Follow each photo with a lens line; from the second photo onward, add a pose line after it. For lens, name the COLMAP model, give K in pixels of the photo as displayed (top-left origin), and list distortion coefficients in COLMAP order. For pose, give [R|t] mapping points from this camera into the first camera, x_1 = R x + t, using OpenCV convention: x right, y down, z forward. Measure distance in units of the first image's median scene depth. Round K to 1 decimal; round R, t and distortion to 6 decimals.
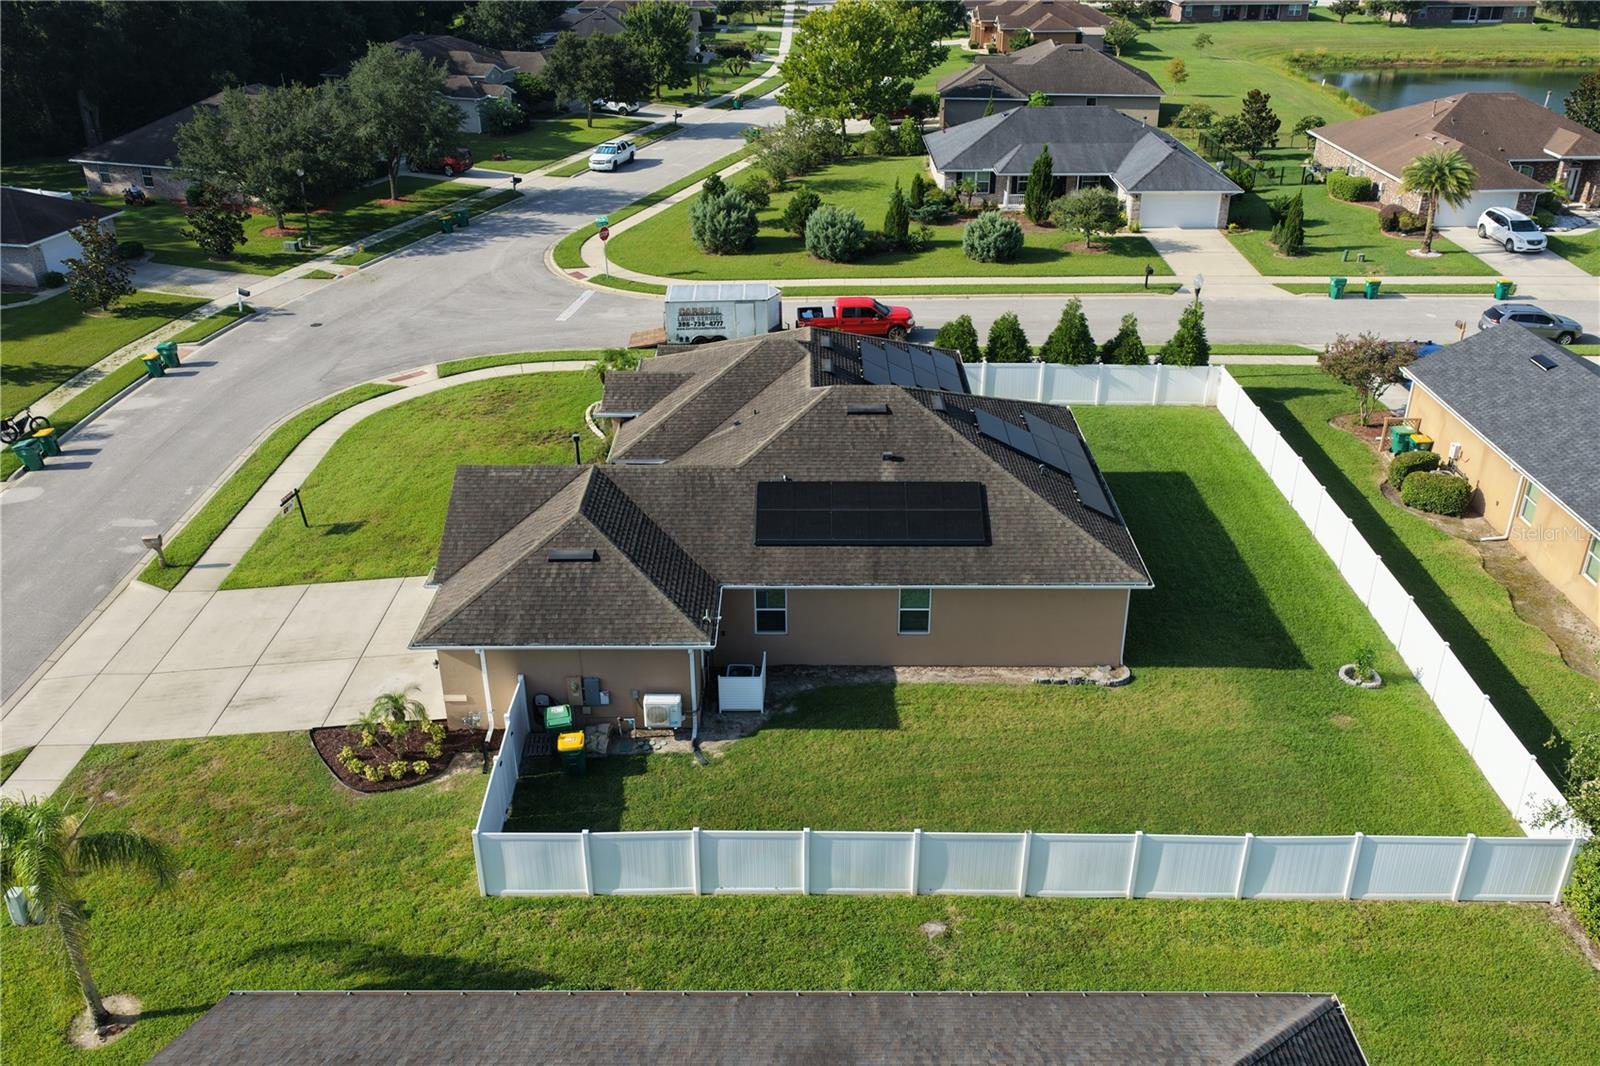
lens RADIAL K [[1329.3, 0, 800.3], [0, 1329.3, 521.3], [0, 0, 1]] dist [-0.009594, 0.022525]
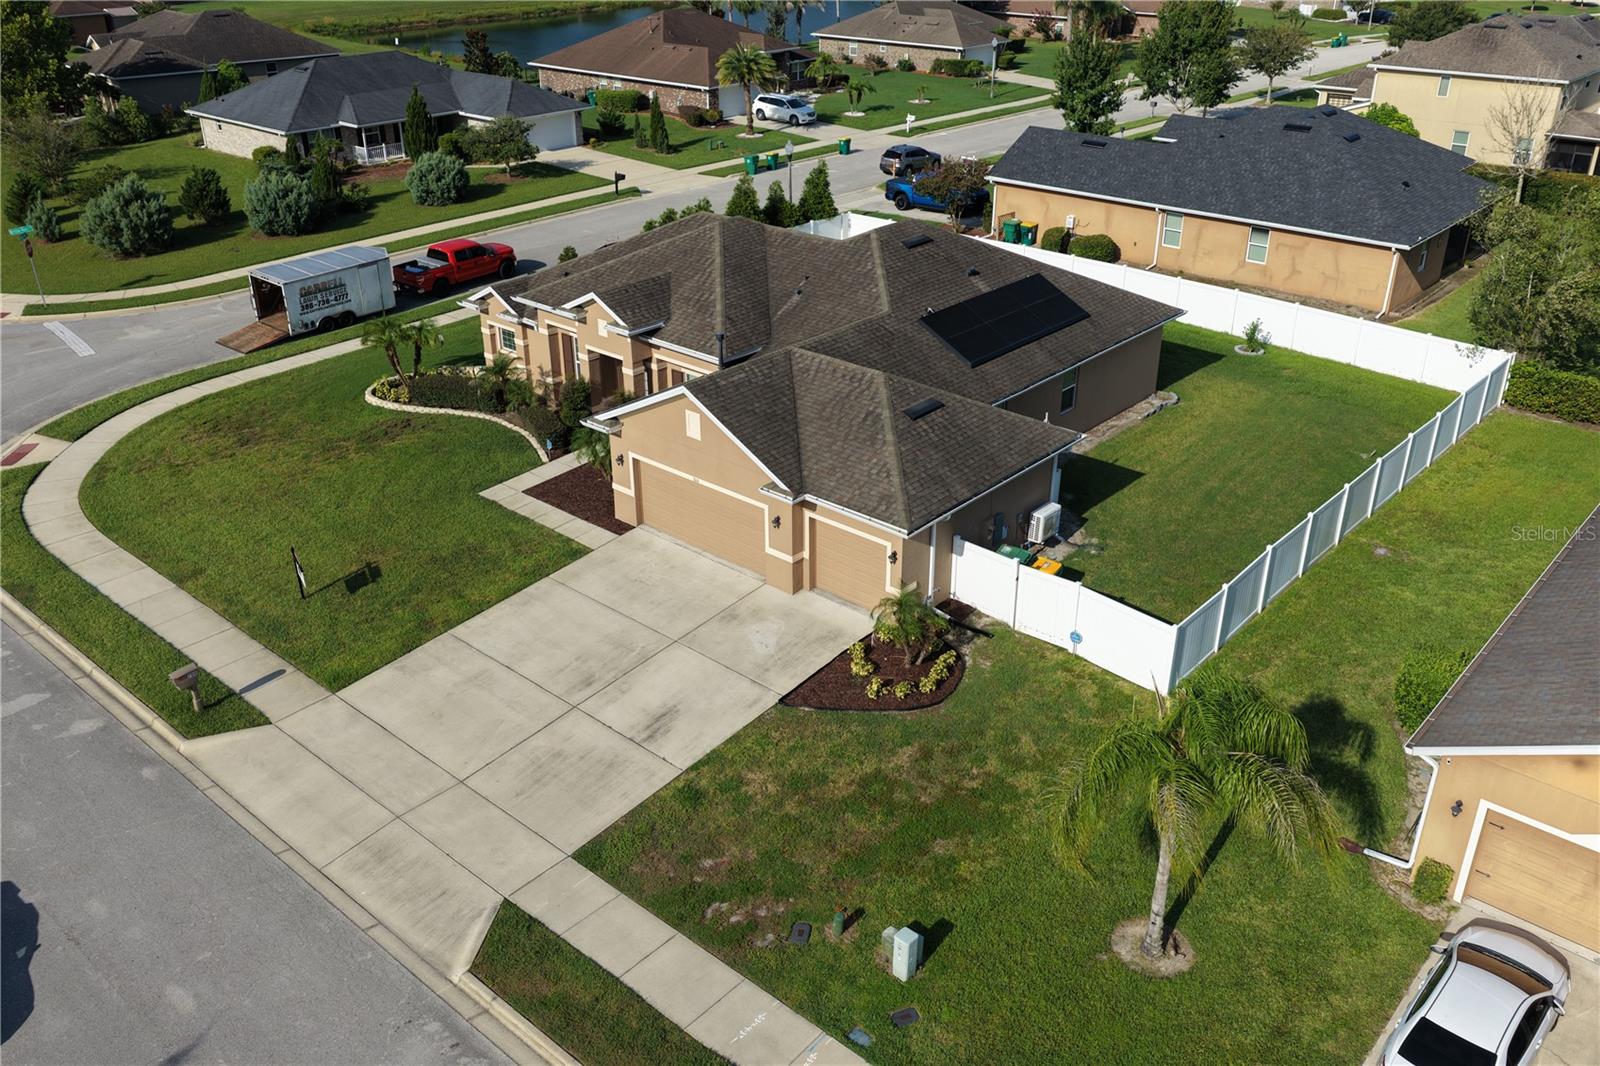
lens RADIAL K [[1329.3, 0, 800.3], [0, 1329.3, 521.3], [0, 0, 1]] dist [-0.009594, 0.022525]
pose [[0.656253, -0.330285, 0.678413, -0.507602], [0.334263, 0.933325, 0.131044, -0.029747], [-0.676462, 0.140771, 0.722899, 0.217530]]
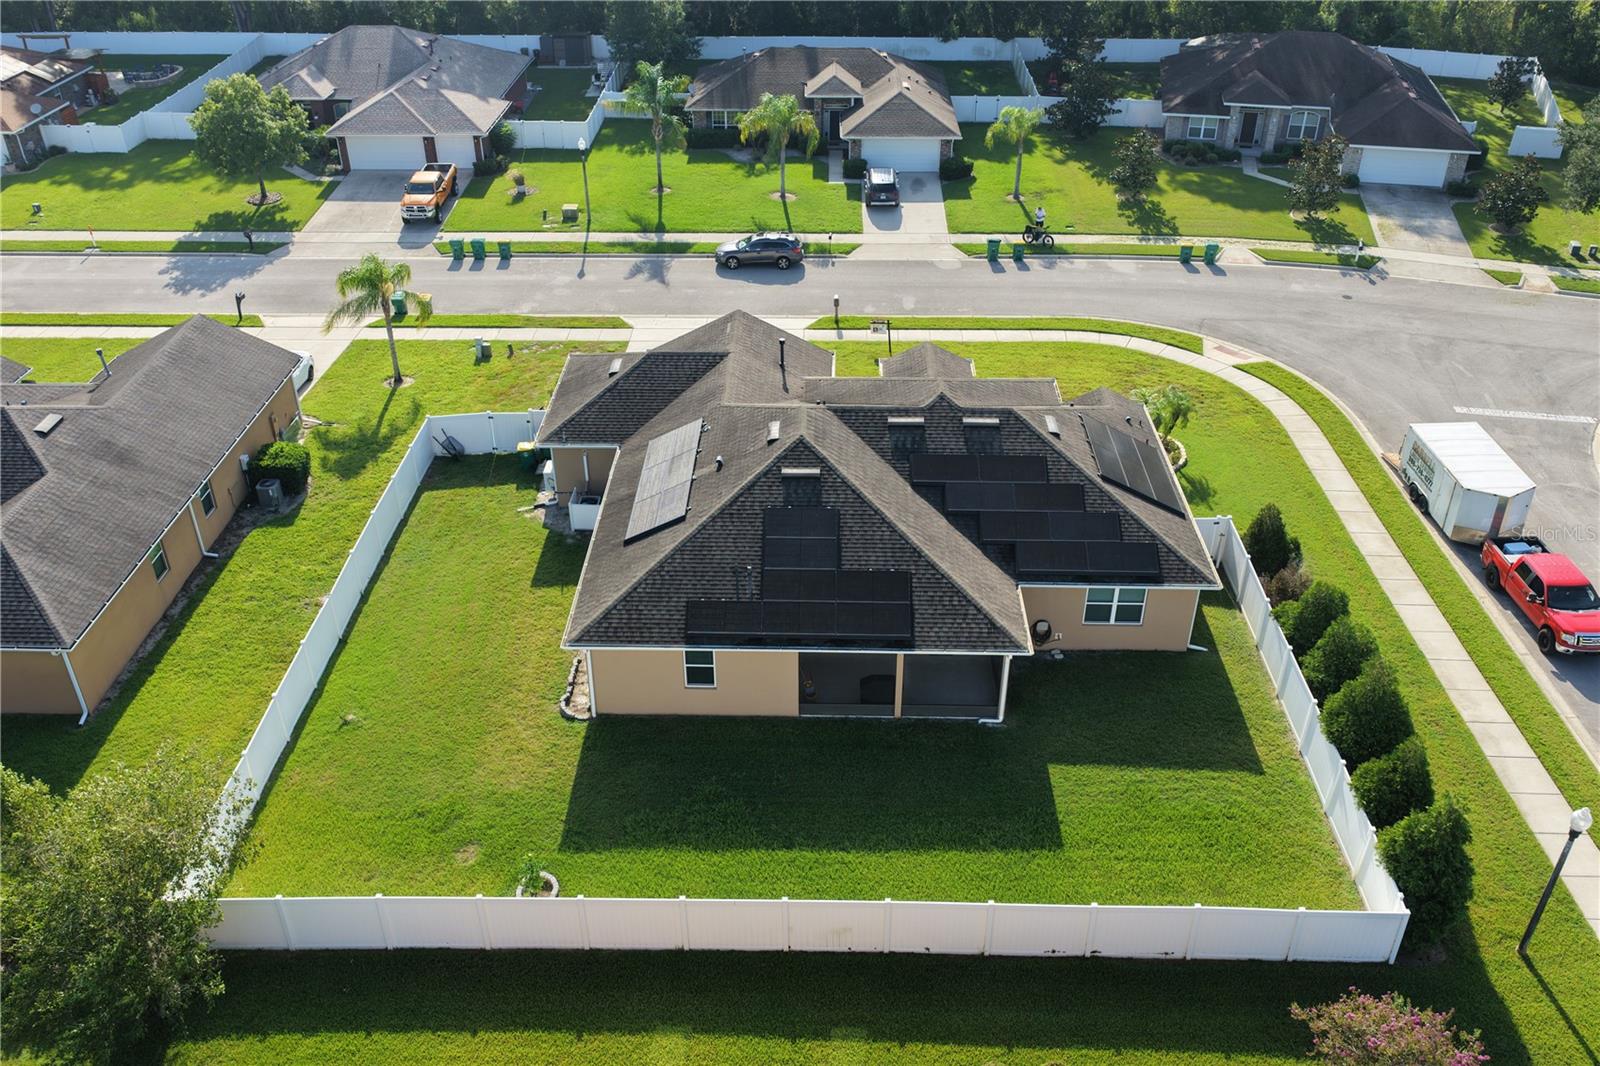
lens RADIAL K [[1329.3, 0, 800.3], [0, 1329.3, 521.3], [0, 0, 1]] dist [-0.009594, 0.022525]
pose [[-0.014626, 0.537820, -0.842933, 0.632102], [-0.444939, 0.751458, 0.487176, -0.357775], [0.895441, 0.382179, 0.228307, 0.516778]]
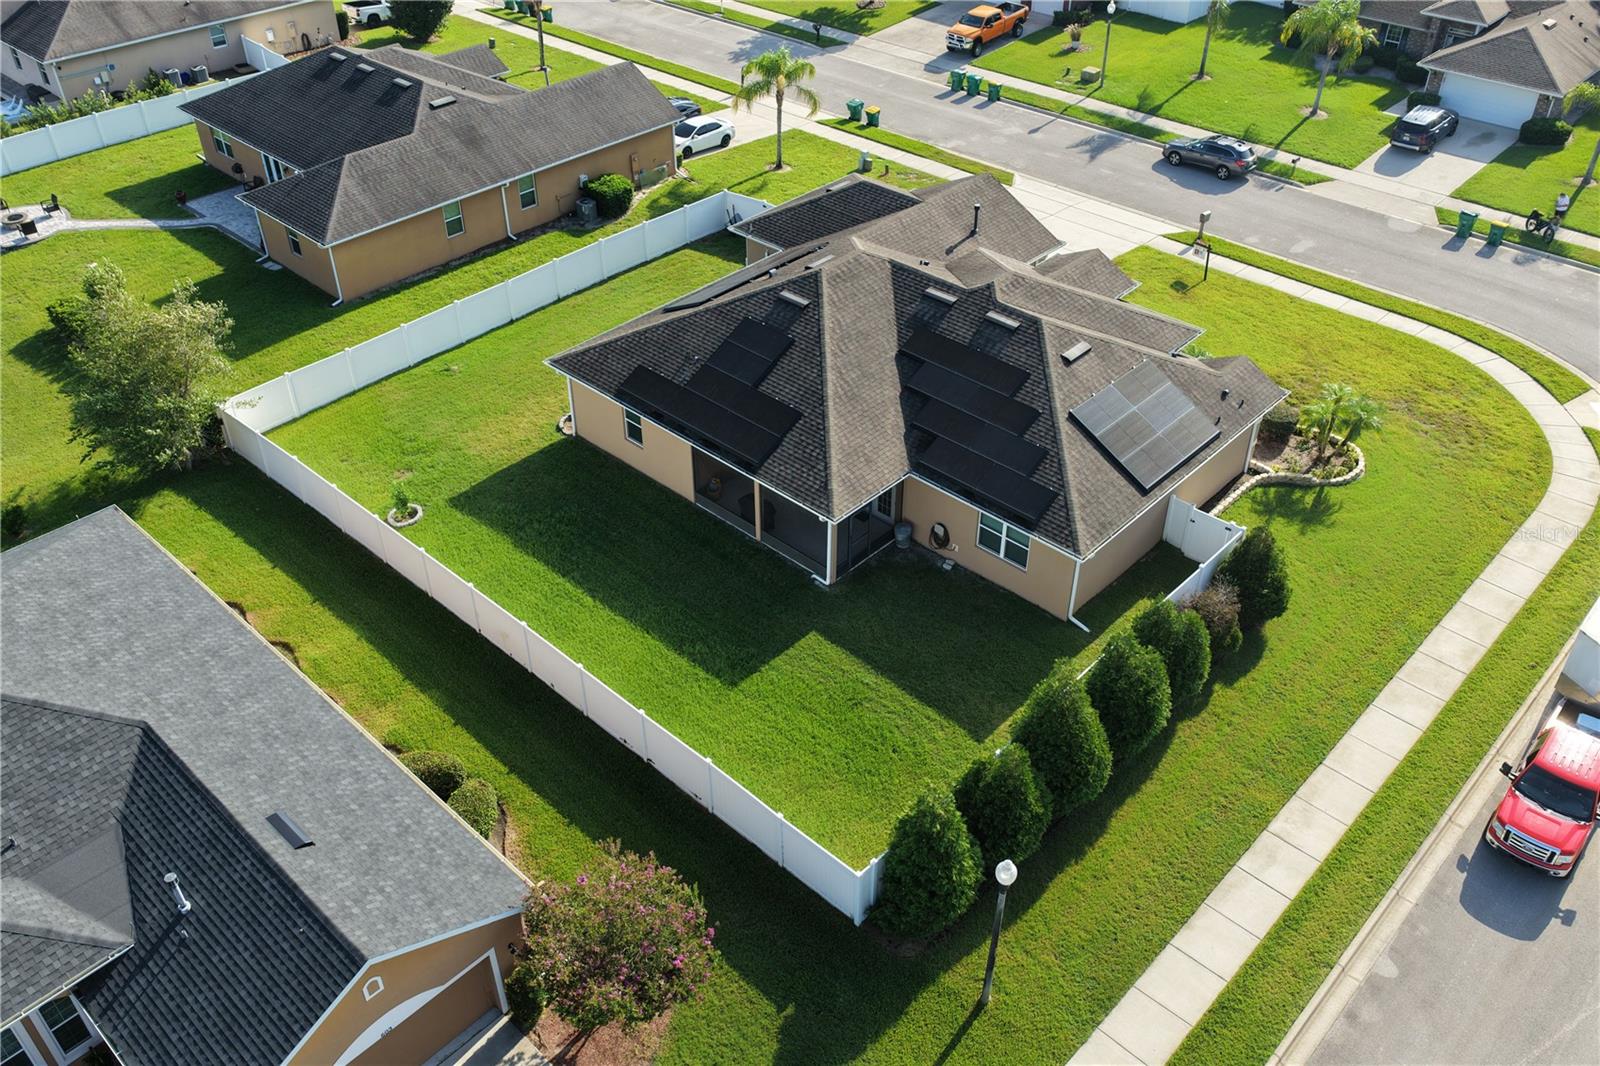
lens RADIAL K [[1329.3, 0, 800.3], [0, 1329.3, 521.3], [0, 0, 1]] dist [-0.009594, 0.022525]
pose [[-0.678622, 0.447464, -0.582450, 0.520393], [-0.322638, 0.530790, 0.783688, -0.538579], [0.659831, 0.719749, -0.215837, 0.891287]]
